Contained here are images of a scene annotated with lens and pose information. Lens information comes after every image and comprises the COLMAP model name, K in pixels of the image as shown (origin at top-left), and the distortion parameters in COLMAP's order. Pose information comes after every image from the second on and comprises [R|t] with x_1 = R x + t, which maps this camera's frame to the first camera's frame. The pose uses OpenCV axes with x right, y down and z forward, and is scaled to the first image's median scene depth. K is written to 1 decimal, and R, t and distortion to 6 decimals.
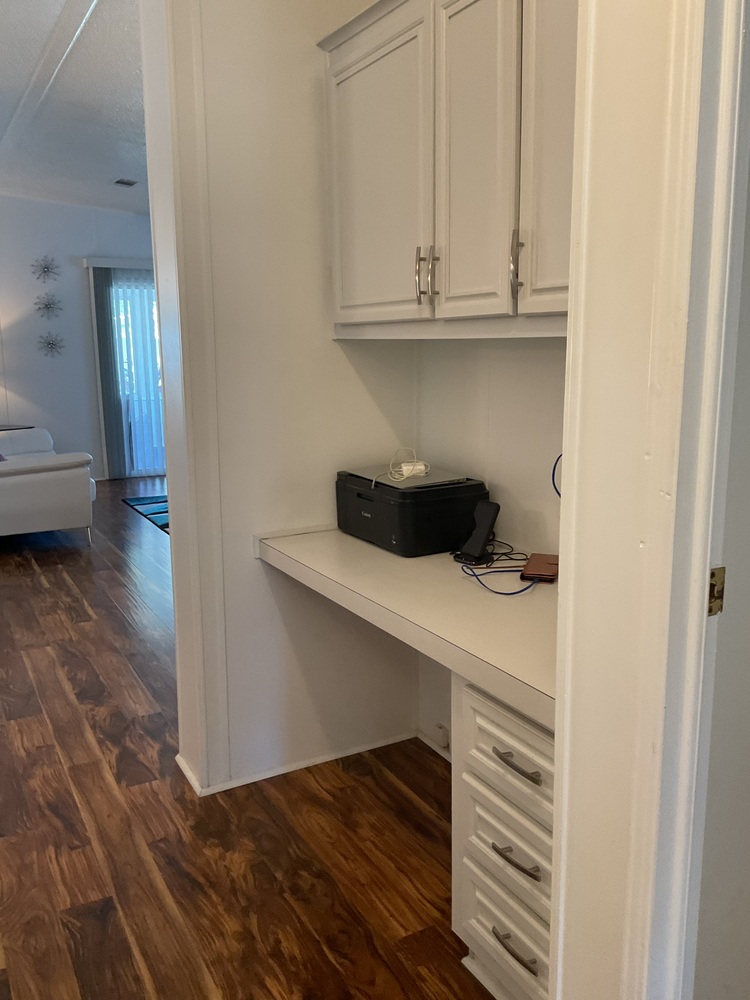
lens RADIAL K [[862.8, 0, 375.0], [0, 862.8, 500.0], [0, 0, 1]] dist [0.002318, -0.007204]
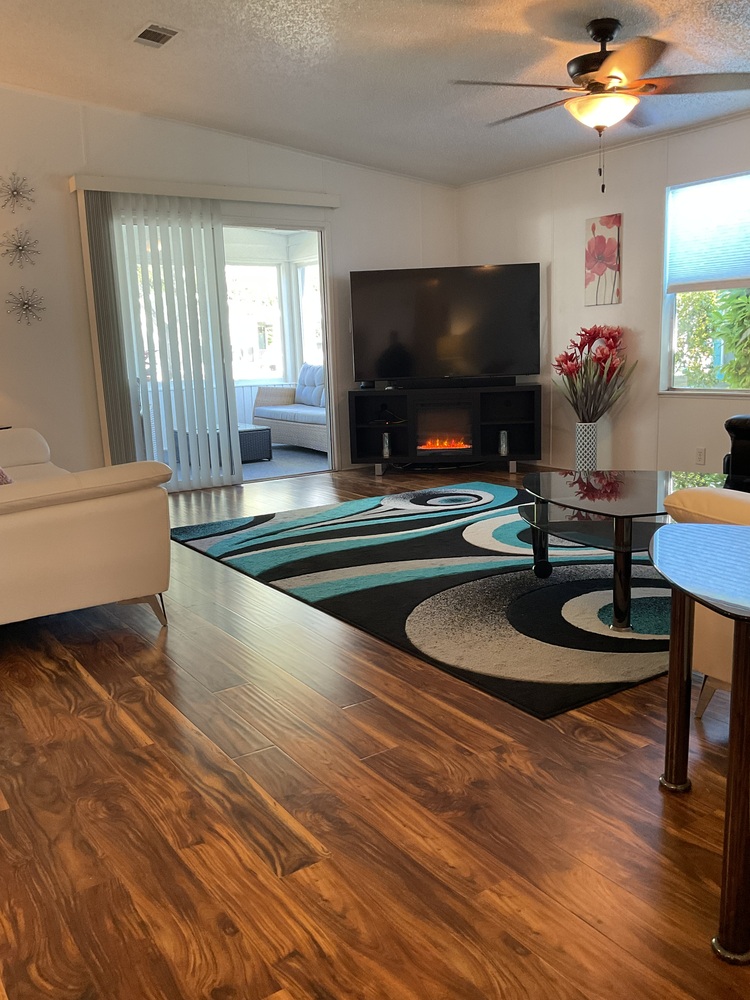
lens RADIAL K [[862.8, 0, 375.0], [0, 862.8, 500.0], [0, 0, 1]] dist [0.002318, -0.007204]
pose [[0.994832, -0.044350, 0.091334, -0.247579], [0.043955, 0.999013, 0.006335, -0.027942], [-0.091524, -0.002288, 0.995800, 0.431424]]
